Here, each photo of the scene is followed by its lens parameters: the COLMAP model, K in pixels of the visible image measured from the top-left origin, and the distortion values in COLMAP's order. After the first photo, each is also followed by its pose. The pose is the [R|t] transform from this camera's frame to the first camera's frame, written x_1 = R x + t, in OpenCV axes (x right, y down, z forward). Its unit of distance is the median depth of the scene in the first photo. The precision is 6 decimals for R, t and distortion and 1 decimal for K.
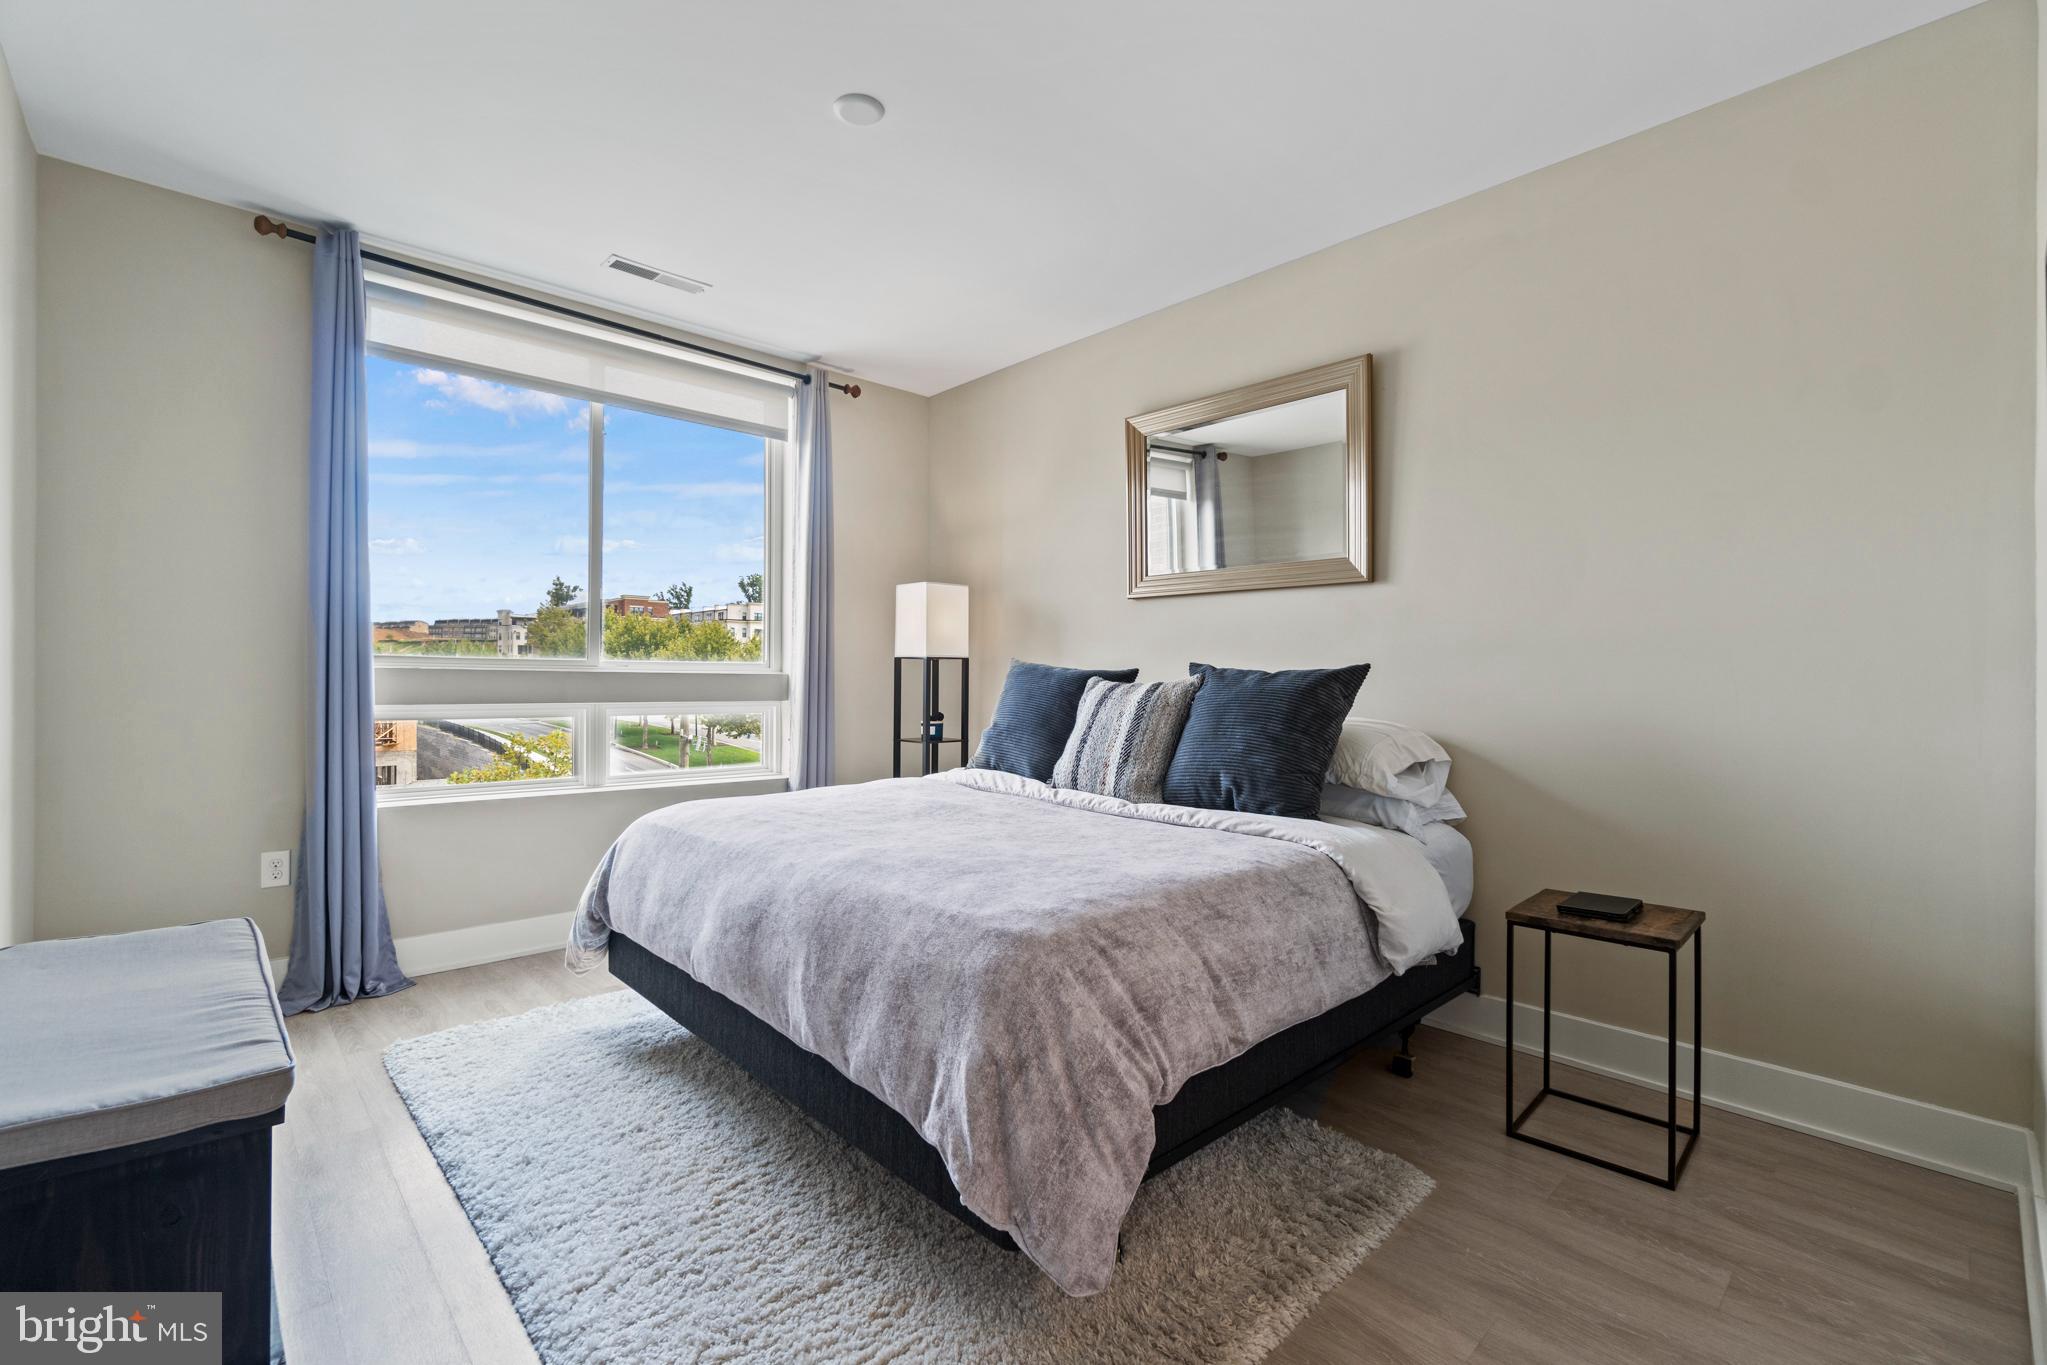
lens RADIAL K [[891.4, 0, 1024.1], [0, 891.4, 676.1], [0, 0, 1]] dist [-0.002732, -0.000076]
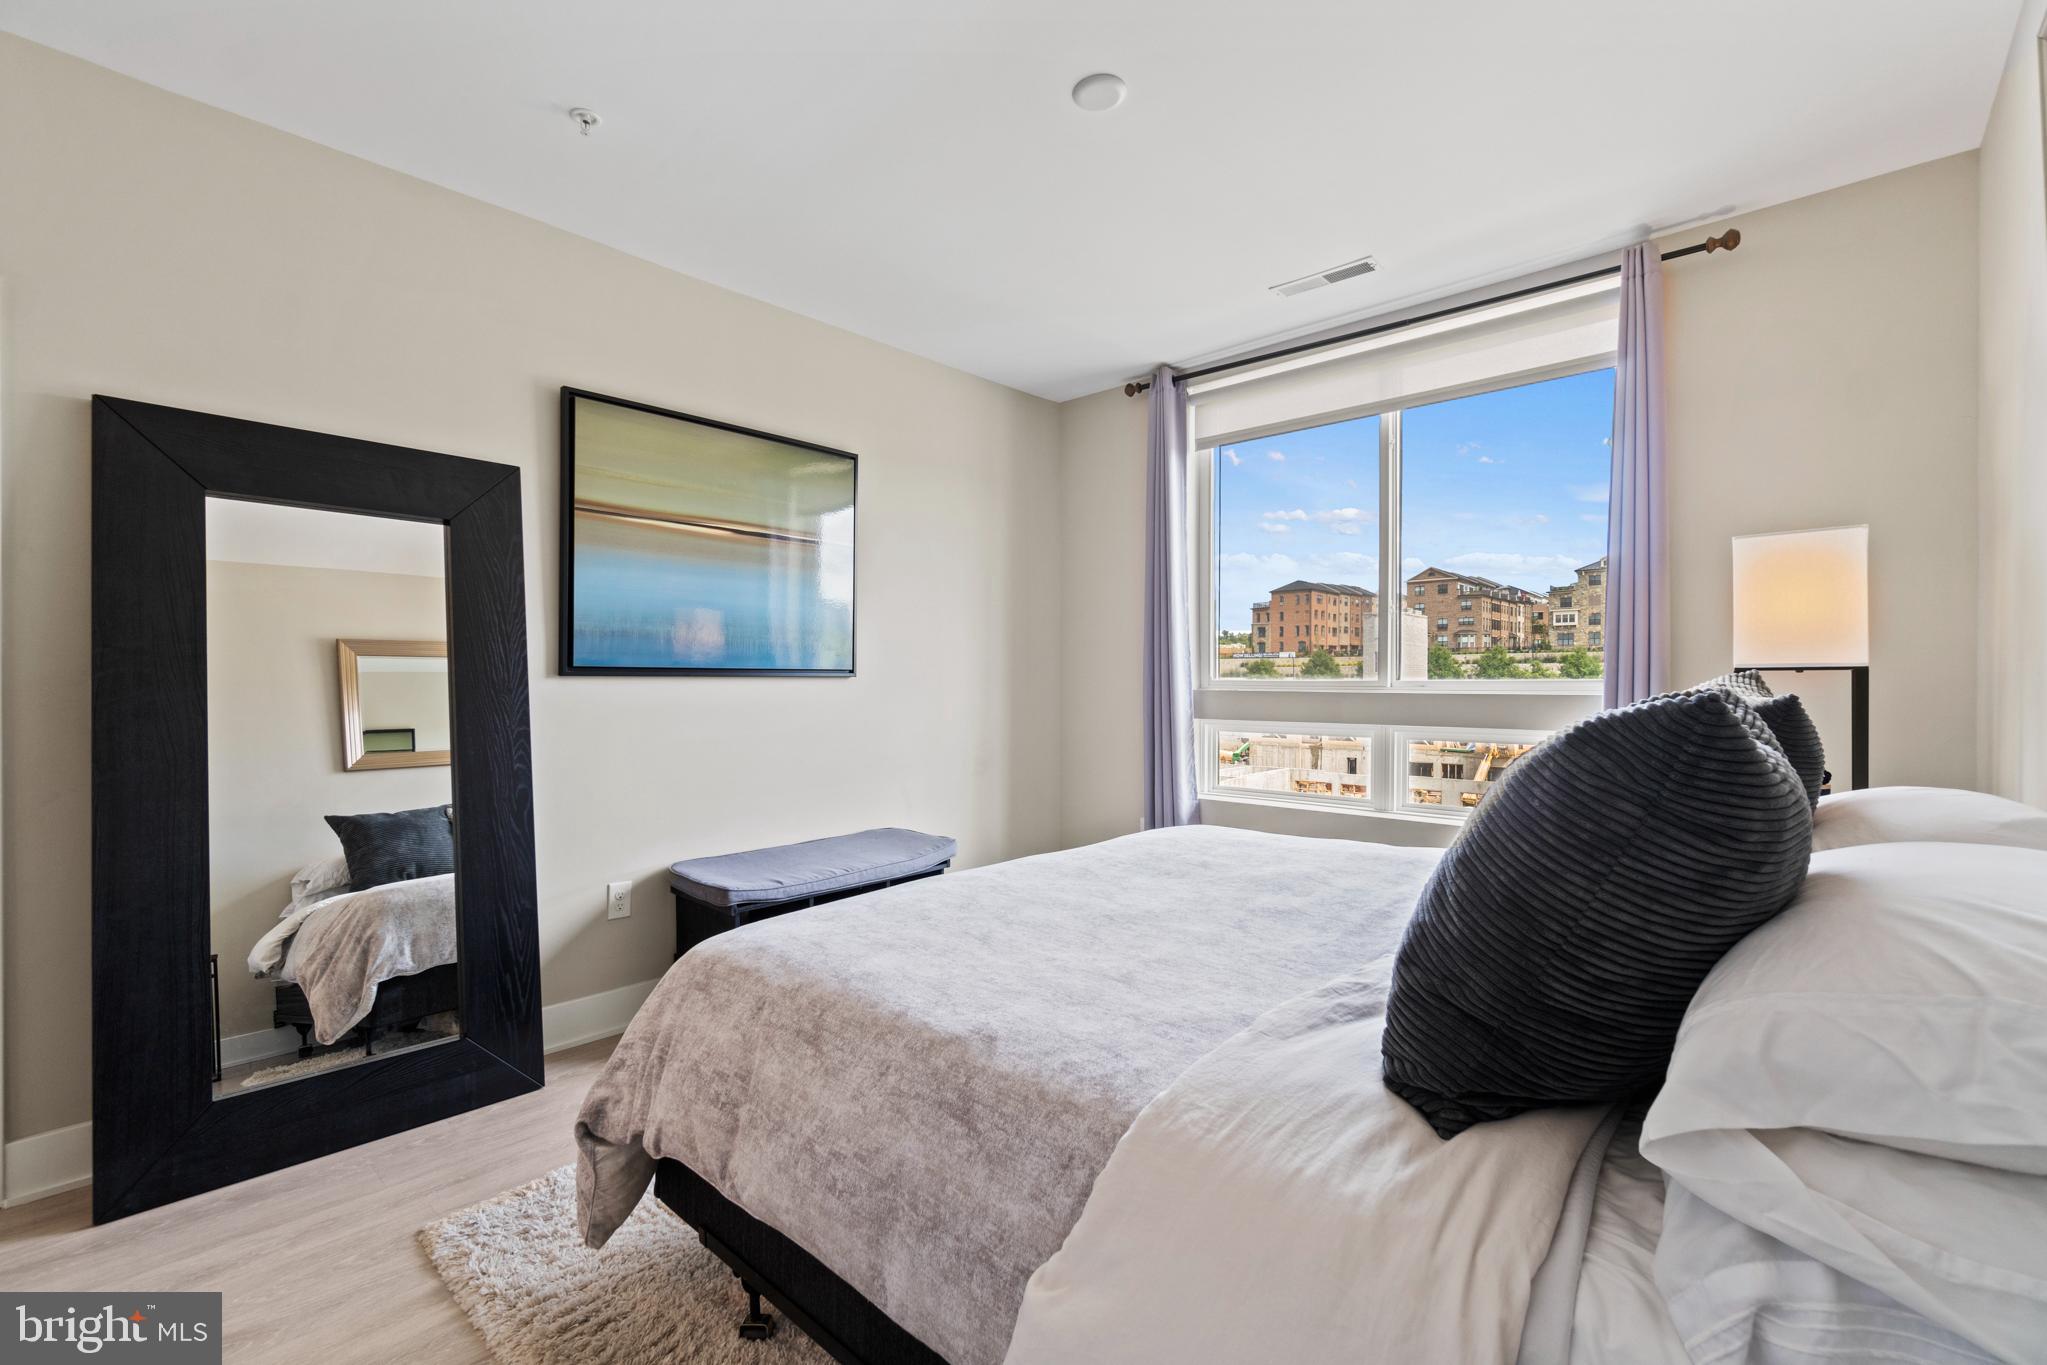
lens RADIAL K [[891.4, 0, 1030.2], [0, 891.4, 689.5], [0, 0, 1]] dist [-0.002732, -0.000076]
pose [[0.083985, 0.001720, -0.996466, 0.581770], [0.002776, 0.999994, 0.001960, -0.016380], [0.996463, -0.002930, 0.083979, 0.701382]]
